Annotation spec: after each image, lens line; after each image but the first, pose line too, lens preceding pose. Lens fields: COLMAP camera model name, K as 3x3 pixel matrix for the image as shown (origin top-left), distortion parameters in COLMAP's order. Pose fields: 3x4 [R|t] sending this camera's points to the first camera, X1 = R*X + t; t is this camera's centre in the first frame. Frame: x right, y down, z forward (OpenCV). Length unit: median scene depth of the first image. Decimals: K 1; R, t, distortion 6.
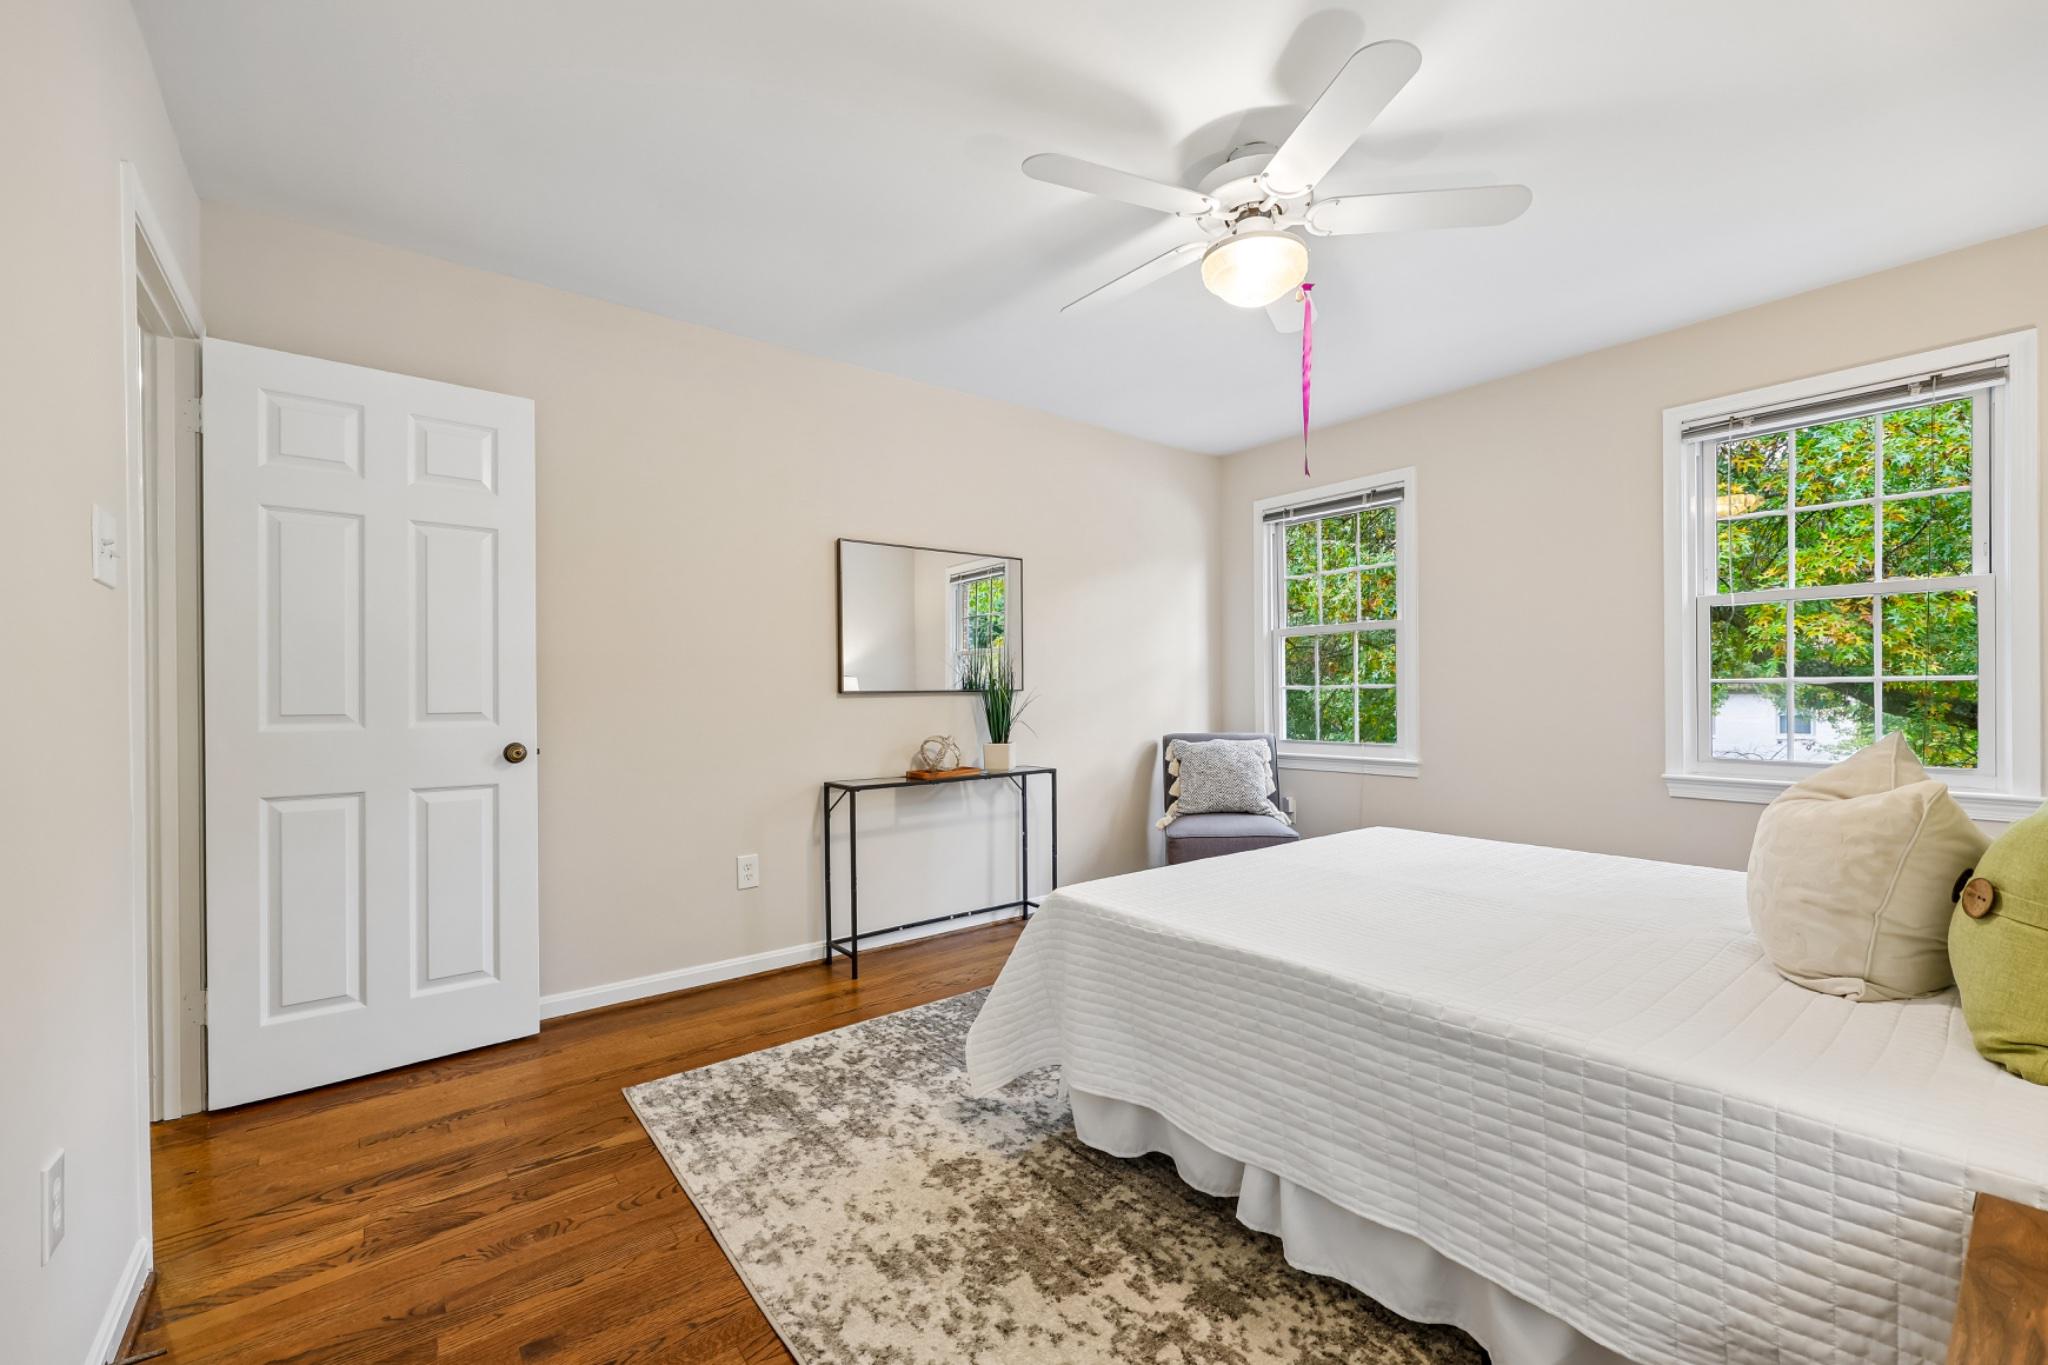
lens RADIAL K [[845.2, 0, 1027.5], [0, 845.2, 696.0], [0, 0, 1]] dist [-0.000531, 0.000188]
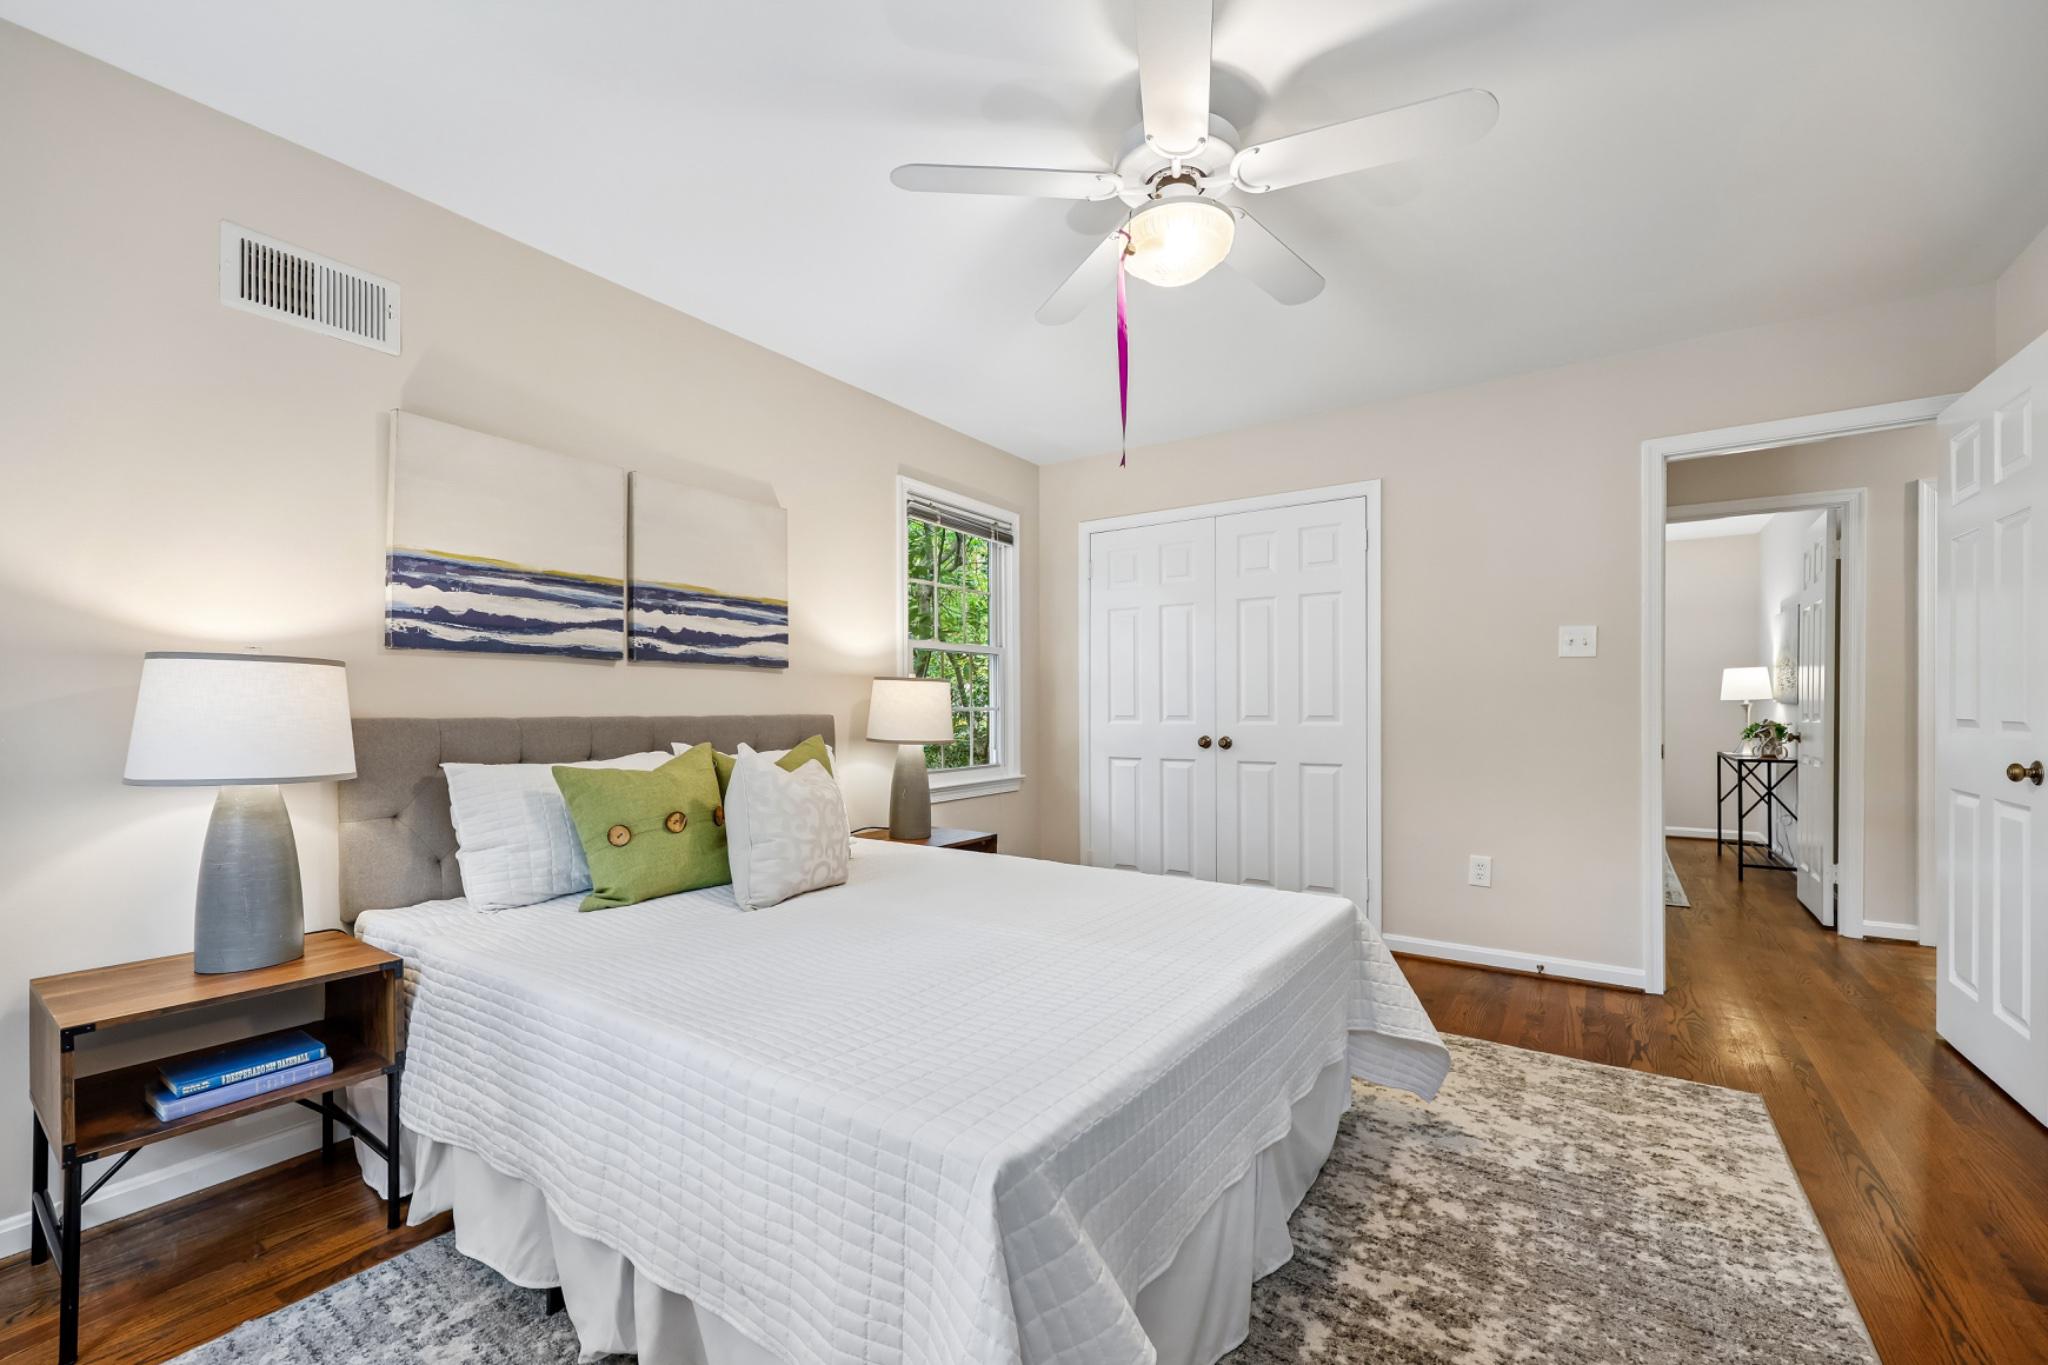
lens RADIAL K [[835.9, 0, 1035.5], [0, 835.9, 699.0], [0, 0, 1]] dist [0.002128, 0.000558]
pose [[-0.950350, 0.011613, -0.310966, 0.660753], [0.013714, 0.999896, -0.004570, -0.013810], [0.310880, -0.008608, -0.950410, 1.716973]]
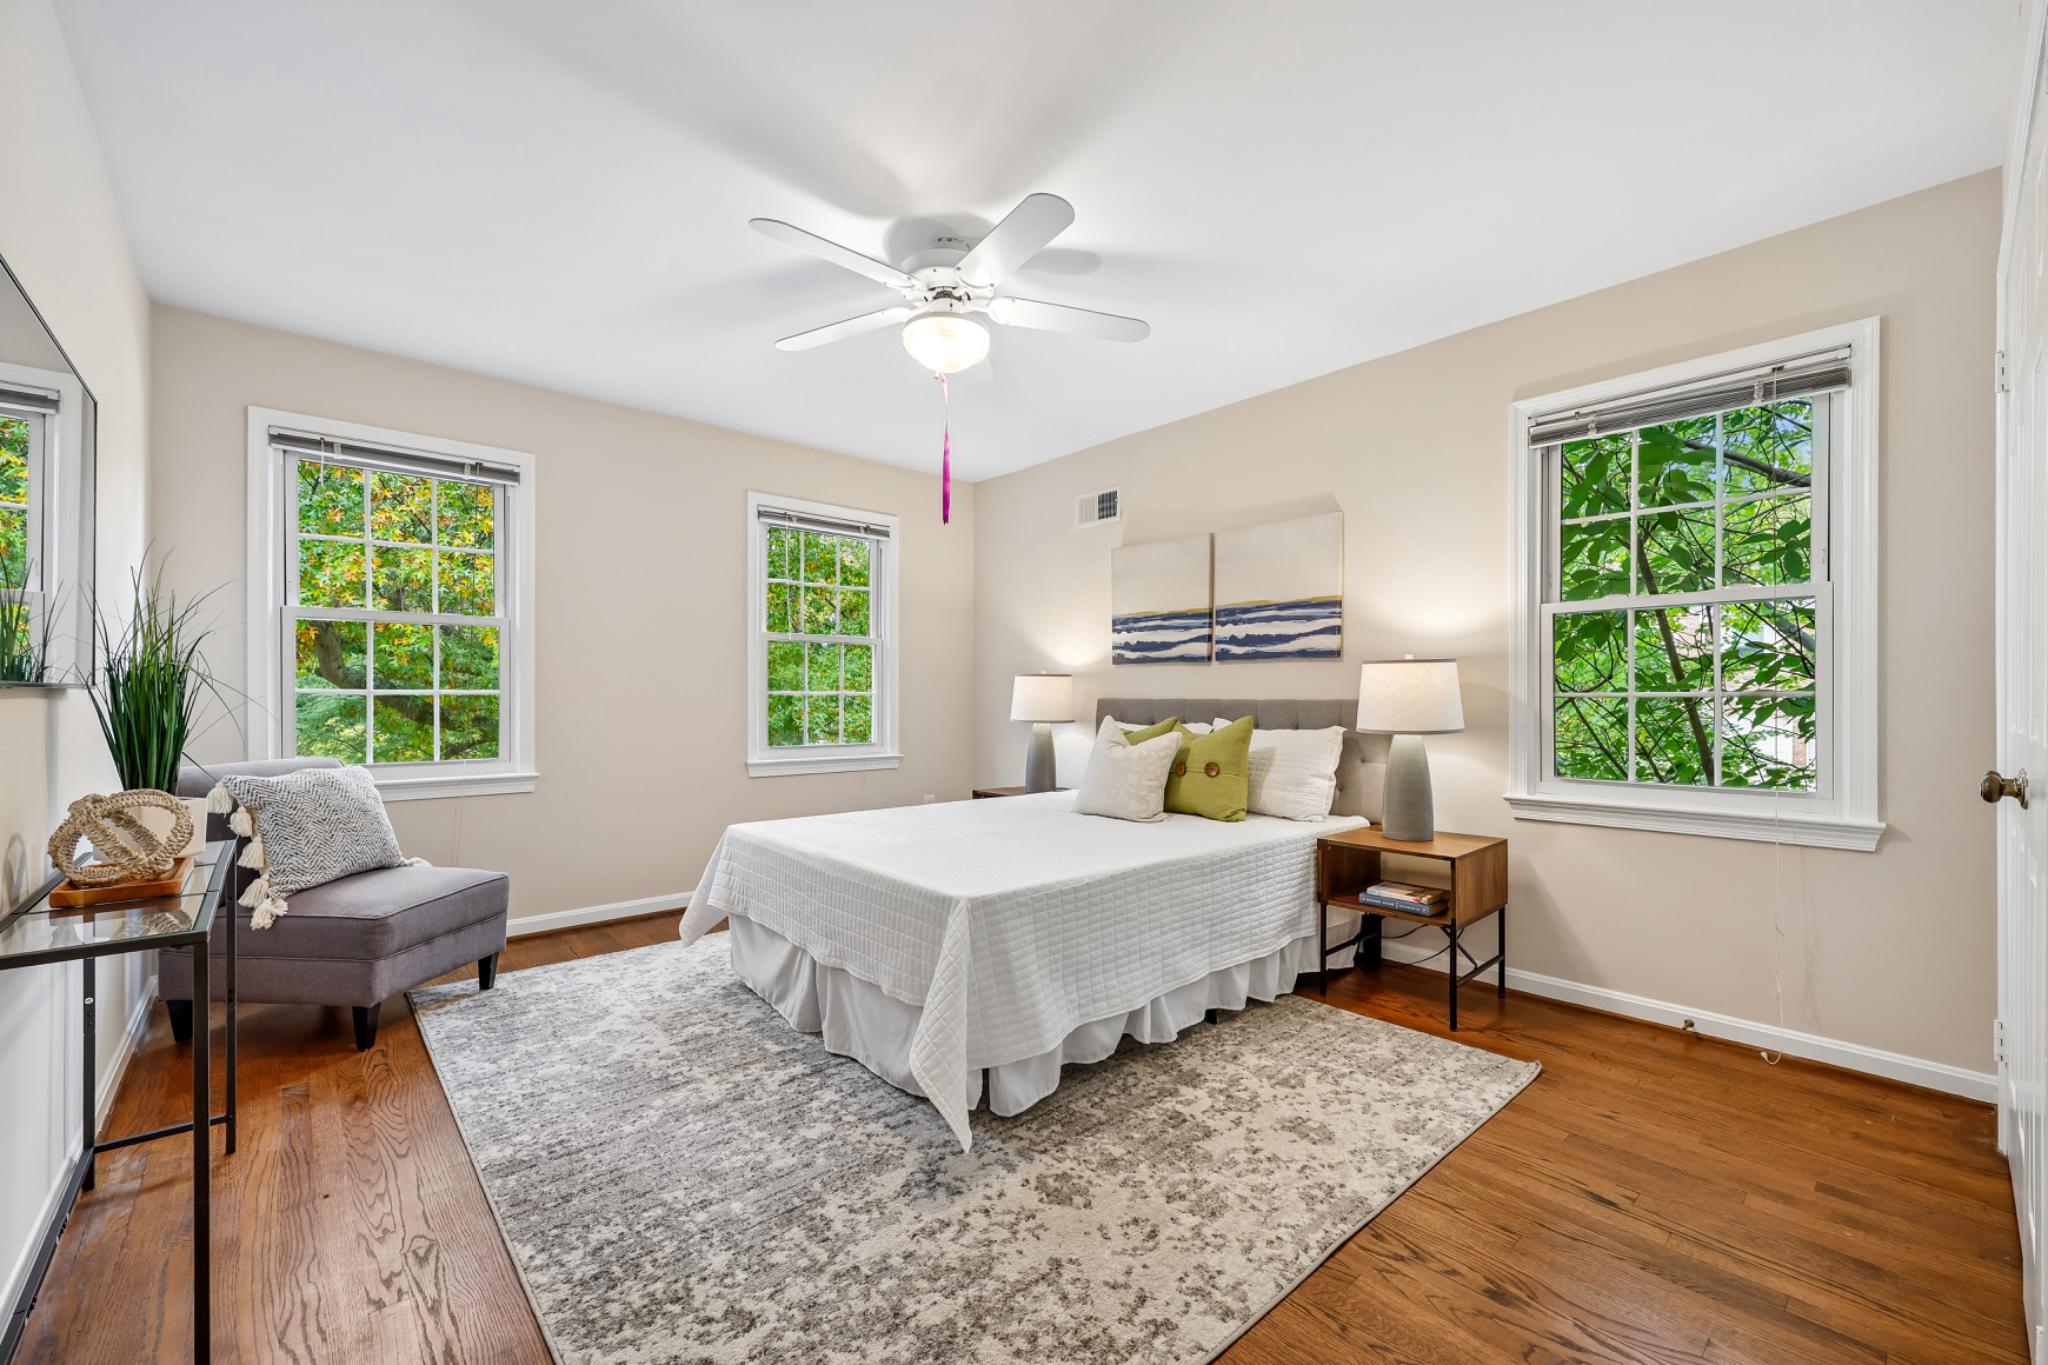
lens RADIAL K [[835.9, 0, 1035.5], [0, 835.9, 699.0], [0, 0, 1]] dist [0.002128, 0.000558]
pose [[-0.069845, 0.007872, 0.997527, -0.867285], [0.004415, 0.999962, -0.007582, 0.008477], [-0.997548, 0.003875, -0.069877, 0.911050]]
